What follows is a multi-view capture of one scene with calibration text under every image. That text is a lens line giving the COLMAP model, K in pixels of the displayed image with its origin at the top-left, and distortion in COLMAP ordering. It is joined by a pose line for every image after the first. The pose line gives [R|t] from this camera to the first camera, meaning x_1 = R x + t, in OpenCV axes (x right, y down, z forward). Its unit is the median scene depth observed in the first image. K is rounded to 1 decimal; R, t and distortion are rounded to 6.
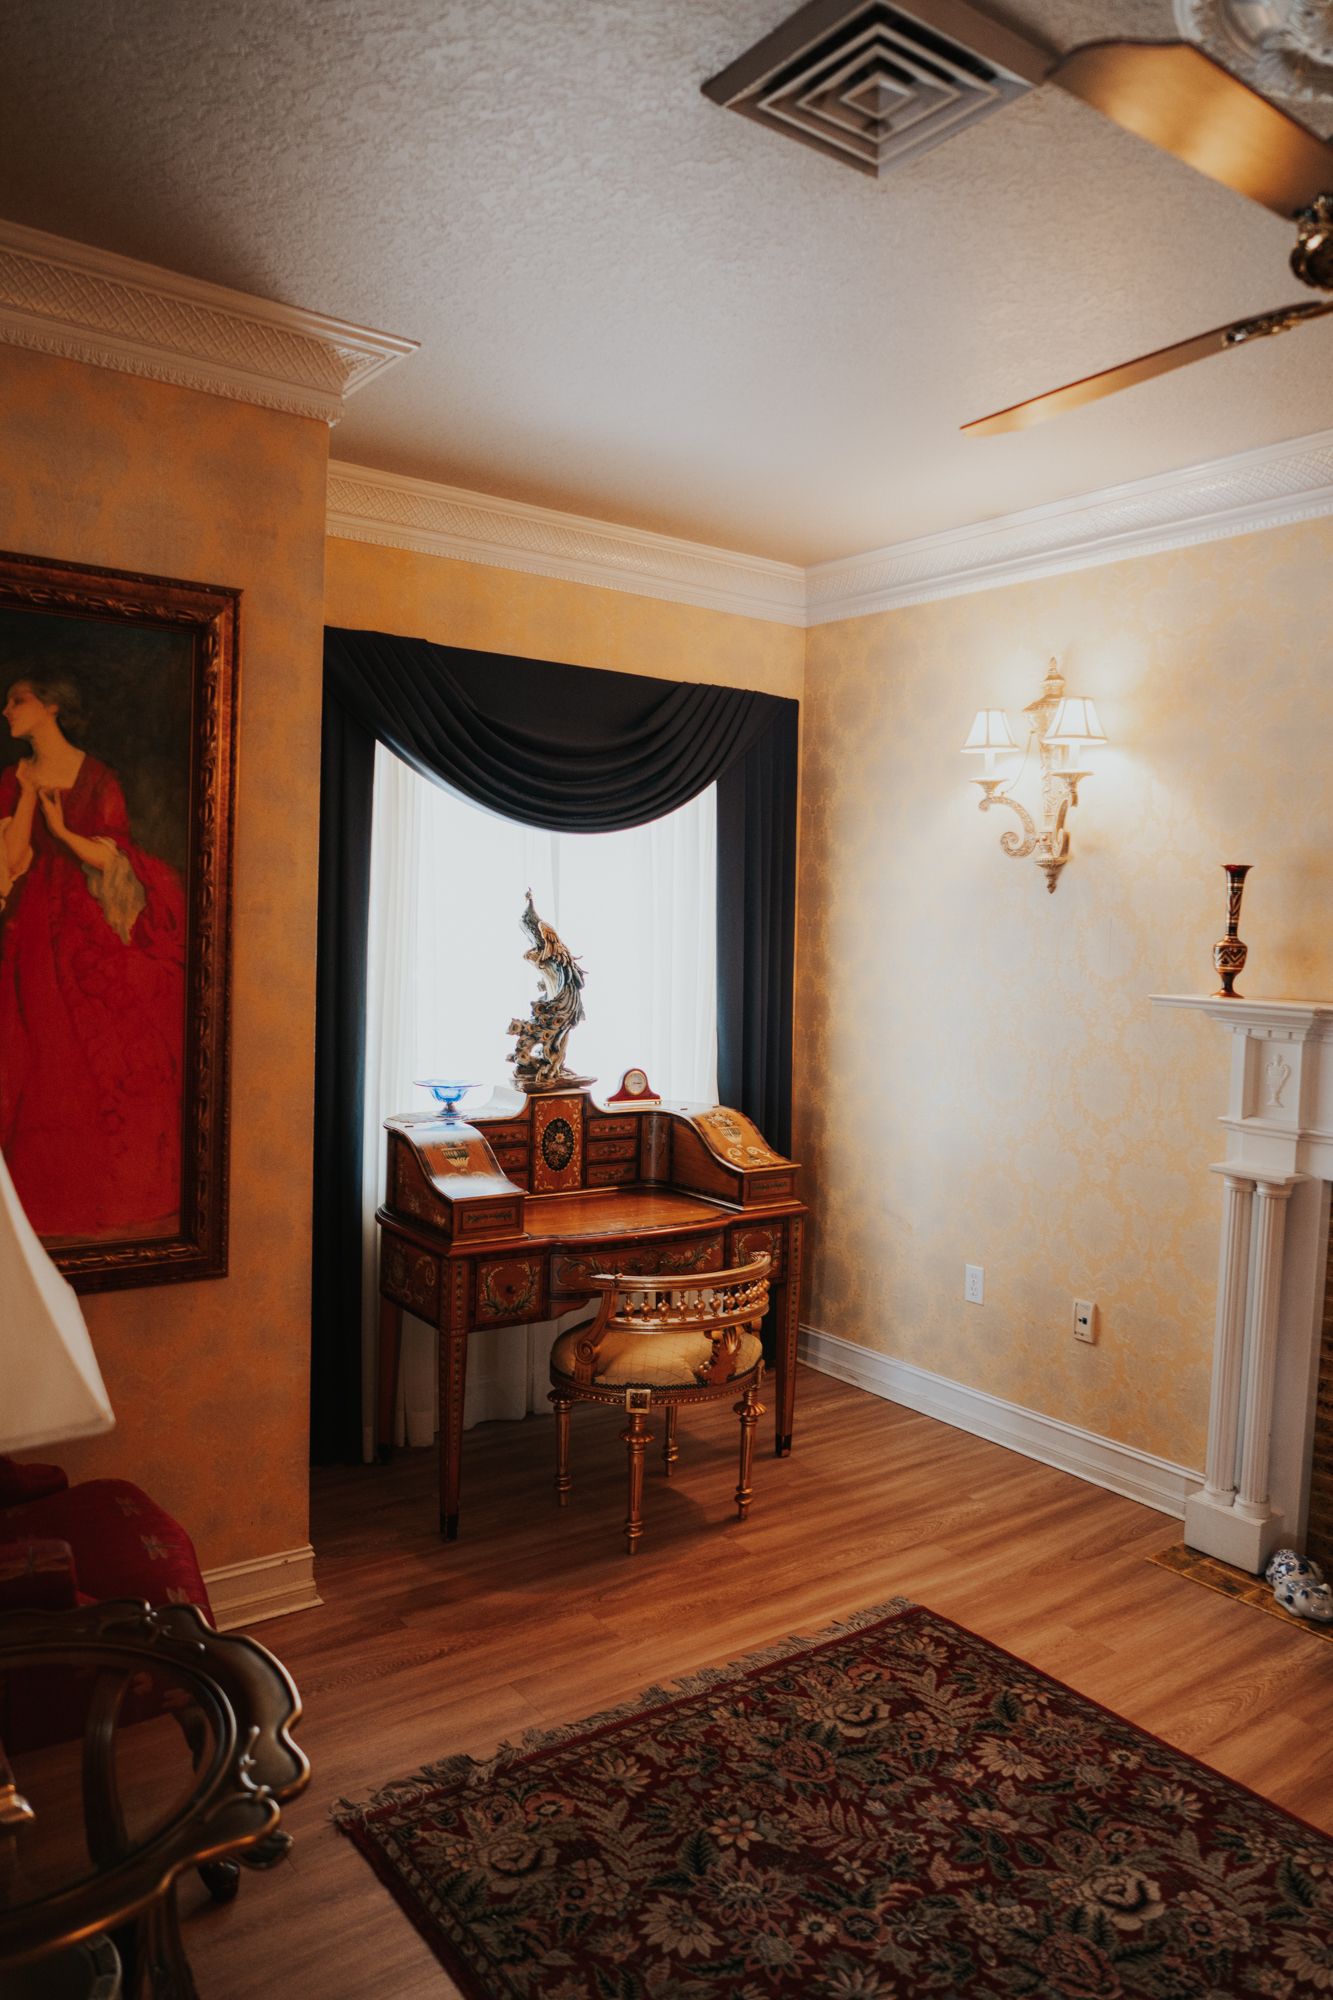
lens RADIAL K [[1374.9, 0, 660.0], [0, 1374.9, 999.0], [0, 0, 1]] dist [-0.060830, 0.047061]
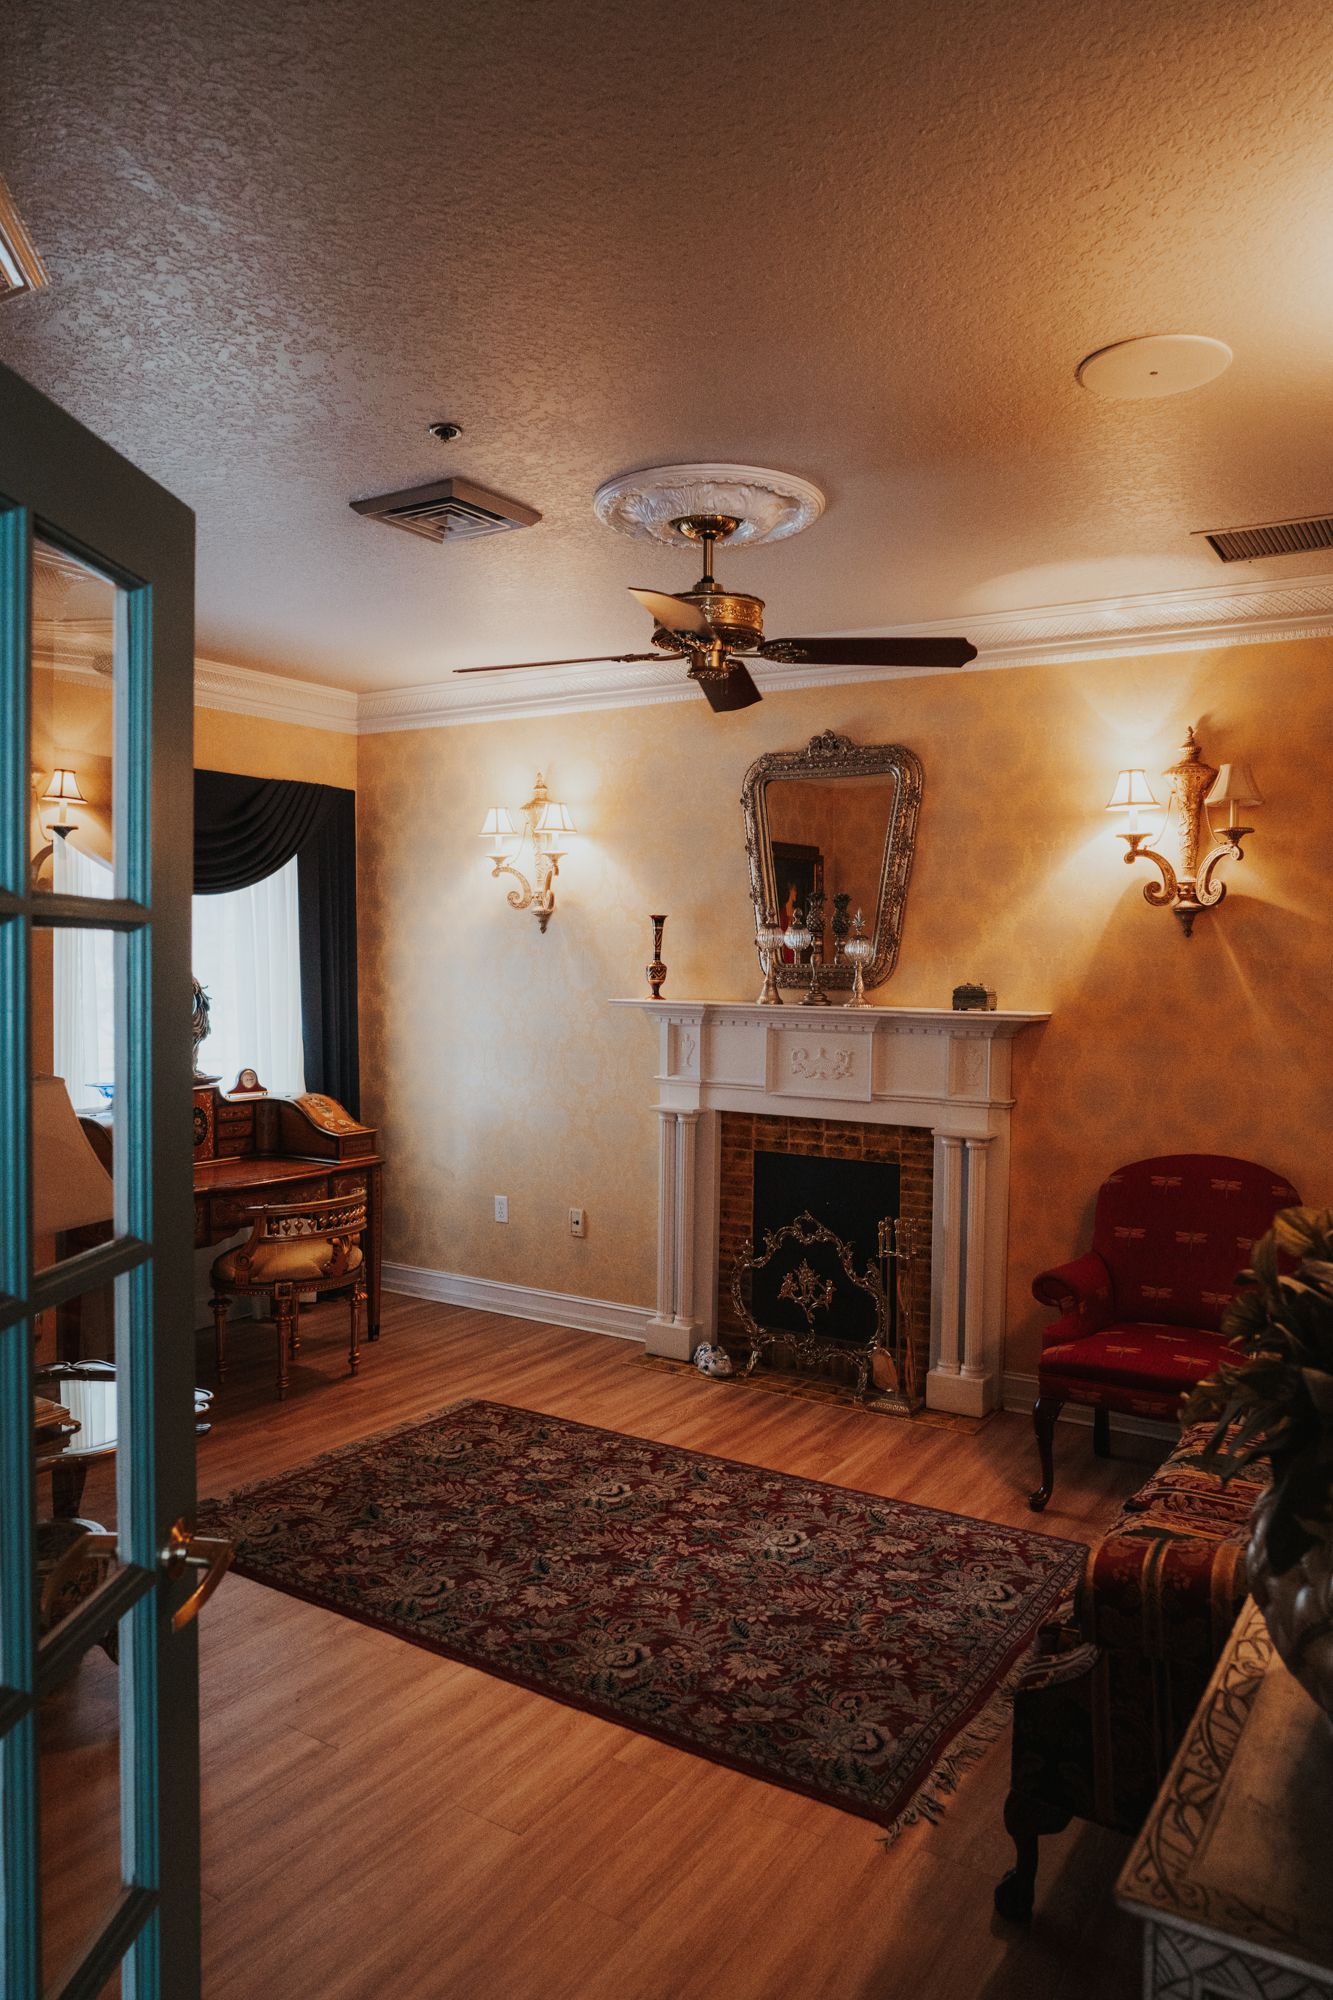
lens RADIAL K [[1374.9, 0, 667.8], [0, 1374.9, 1007.3], [0, 0, 1]] dist [-0.060830, 0.047061]
pose [[0.930508, -0.034811, 0.364613, -0.145994], [0.039157, 0.999223, -0.004532, 0.015496], [-0.364172, 0.018494, 0.931148, -0.471827]]
